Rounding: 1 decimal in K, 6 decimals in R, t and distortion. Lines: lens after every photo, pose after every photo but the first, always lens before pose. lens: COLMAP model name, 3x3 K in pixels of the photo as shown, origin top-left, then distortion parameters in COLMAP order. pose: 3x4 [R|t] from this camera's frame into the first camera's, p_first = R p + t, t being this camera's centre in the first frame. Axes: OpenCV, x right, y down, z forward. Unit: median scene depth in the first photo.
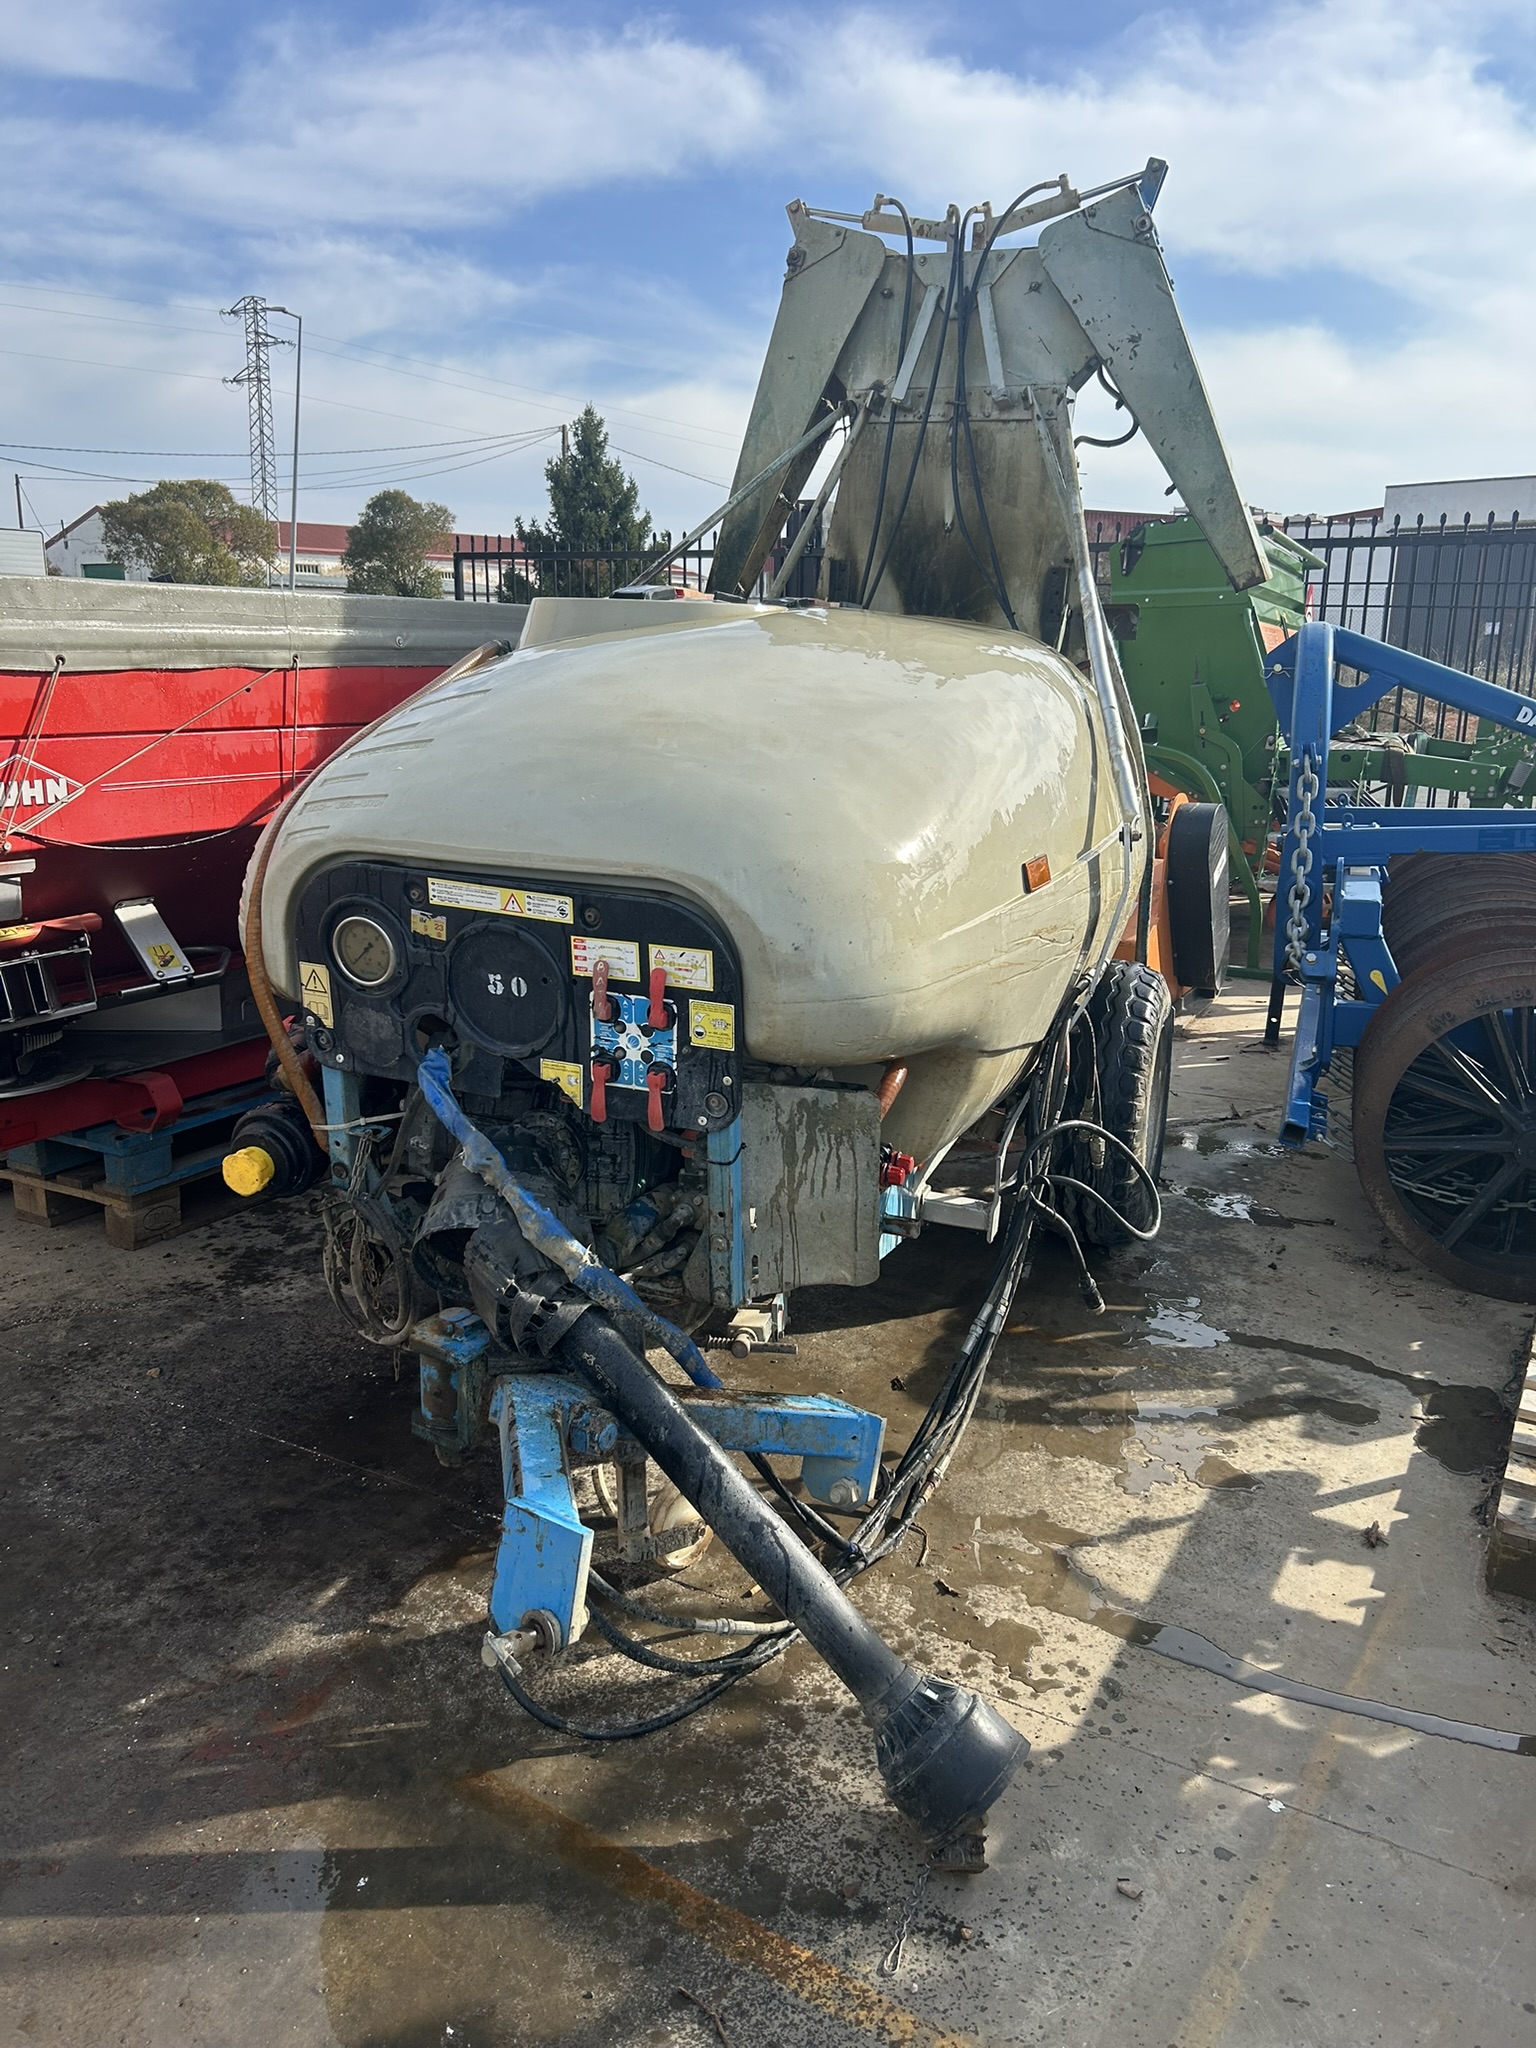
lens RADIAL K [[1542.6, 0, 782.5], [0, 1542.6, 1017.6], [0, 0, 1]] dist [0.034941, -0.031992]
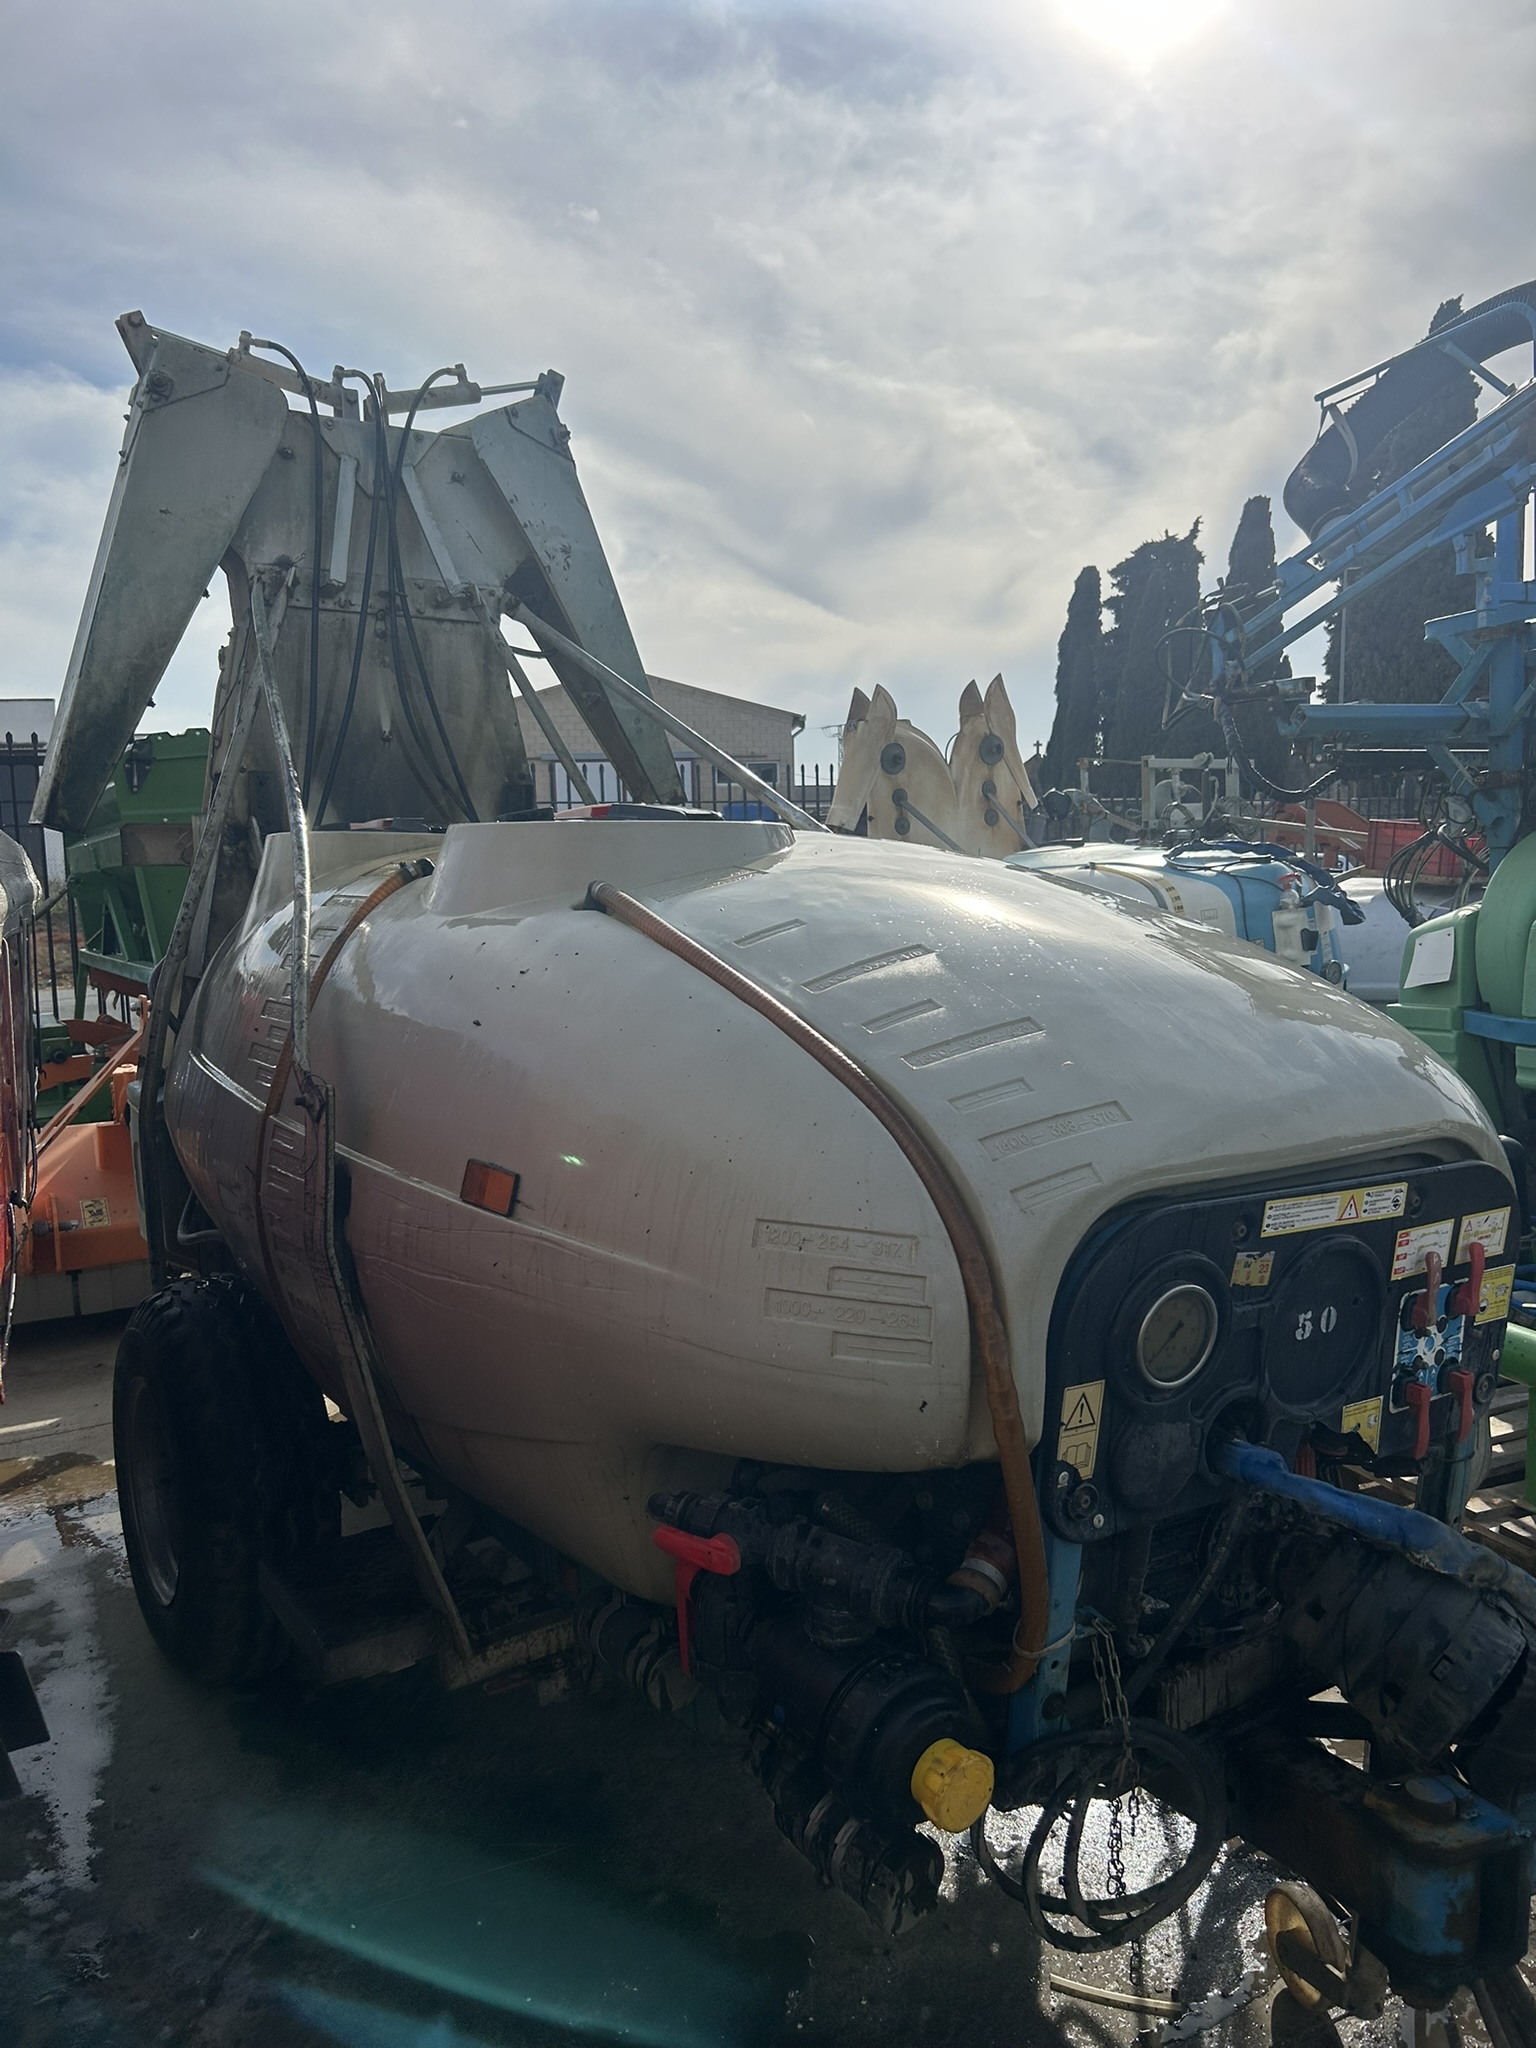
lens RADIAL K [[1542.6, 0, 775.3], [0, 1542.6, 1028.0], [0, 0, 1]] dist [0.034941, -0.031992]
pose [[0.589811, -0.121433, 0.798359, -0.478236], [0.223145, 0.974644, -0.016608, -0.107542], [-0.776099, 0.187946, 0.601953, 0.381800]]
